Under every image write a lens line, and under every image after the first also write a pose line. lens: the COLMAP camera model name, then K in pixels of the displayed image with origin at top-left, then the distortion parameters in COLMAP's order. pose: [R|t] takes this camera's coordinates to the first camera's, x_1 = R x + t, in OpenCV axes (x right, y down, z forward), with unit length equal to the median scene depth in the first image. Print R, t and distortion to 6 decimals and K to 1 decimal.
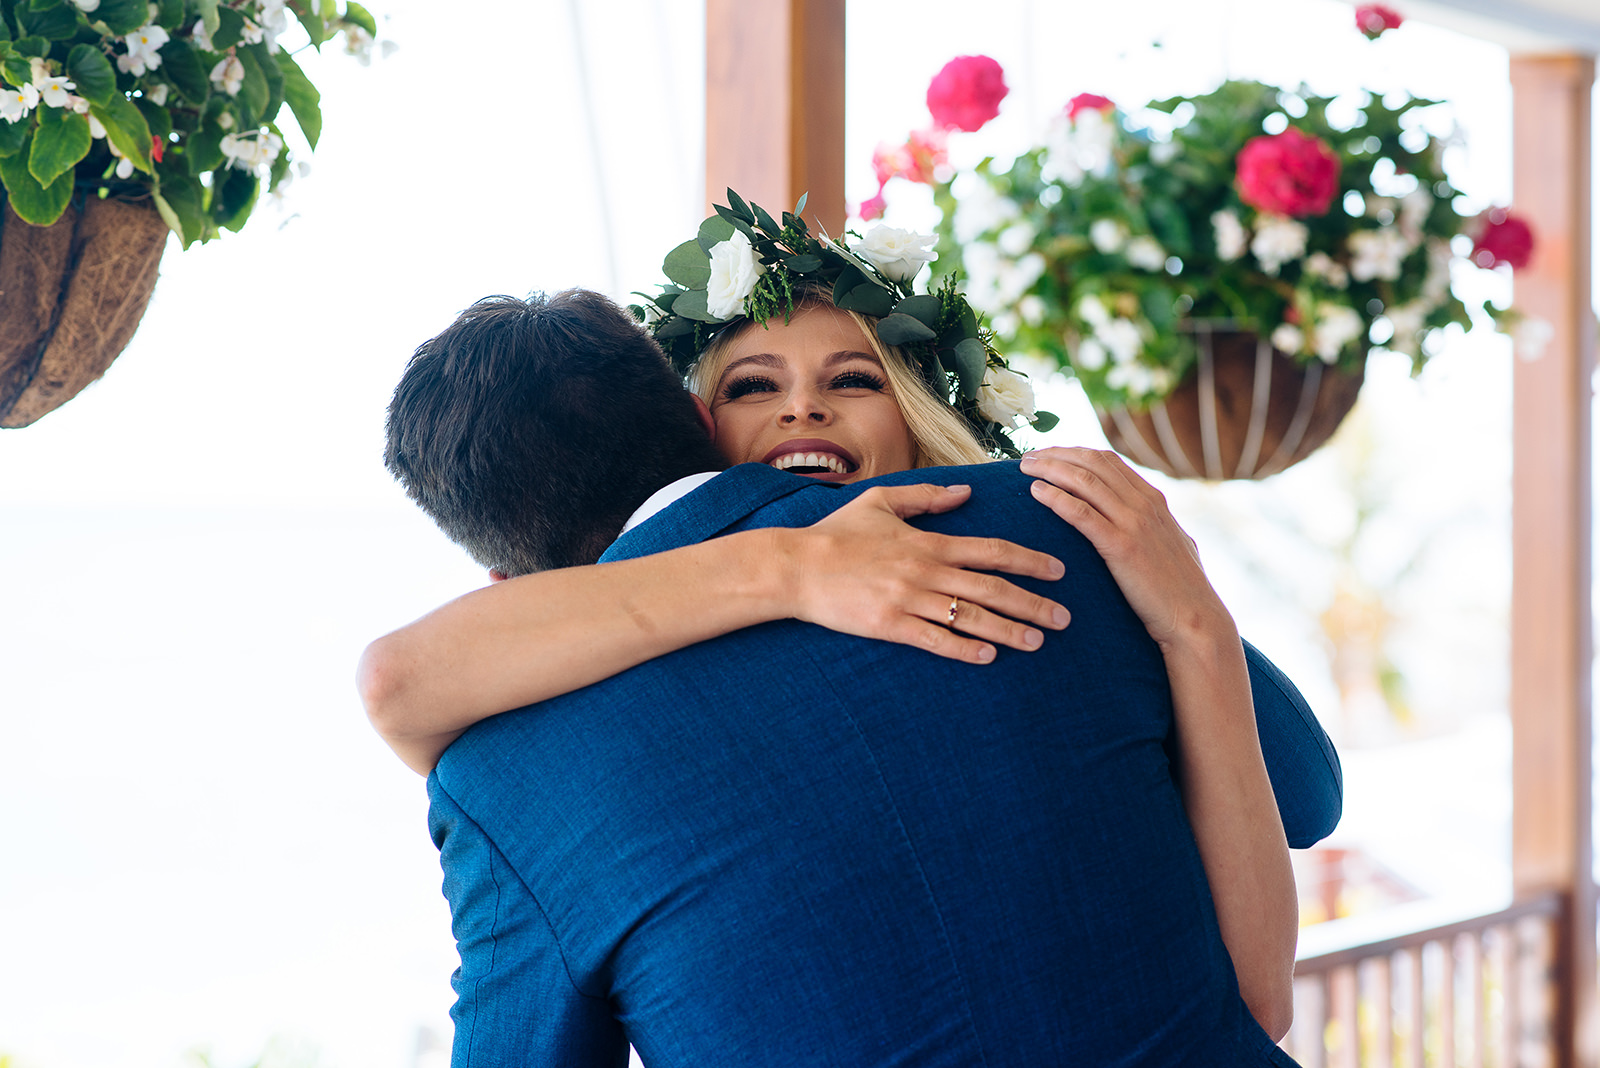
lens RADIAL K [[3814.4, 0, 800.0], [0, 3814.4, 534.0], [0, 0, 1]] dist [-0.073955, -0.414101]
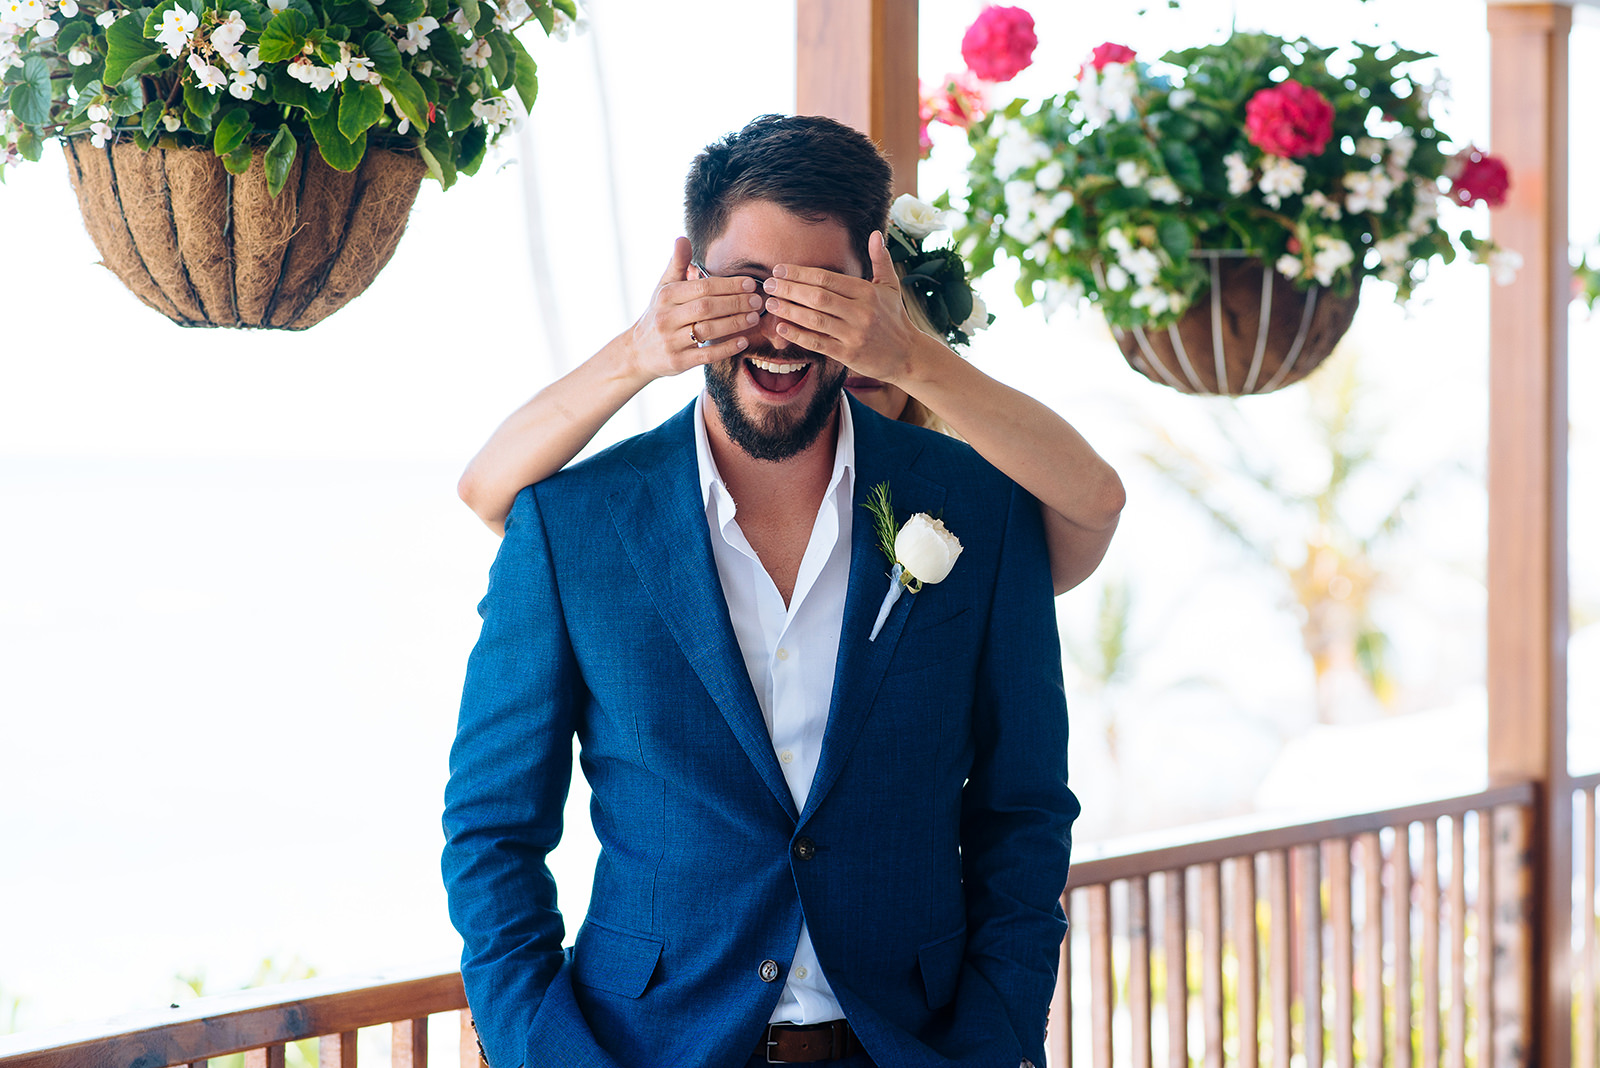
lens RADIAL K [[4178.3, 0, 800.0], [0, 4178.3, 534.0], [0, 0, 1]] dist [-0.085424, -0.120472]
pose [[0.999844, 0.003512, 0.017285, -0.037849], [-0.003730, 0.999914, 0.012565, 0.013145], [-0.017239, -0.012627, 0.999772, -0.234076]]
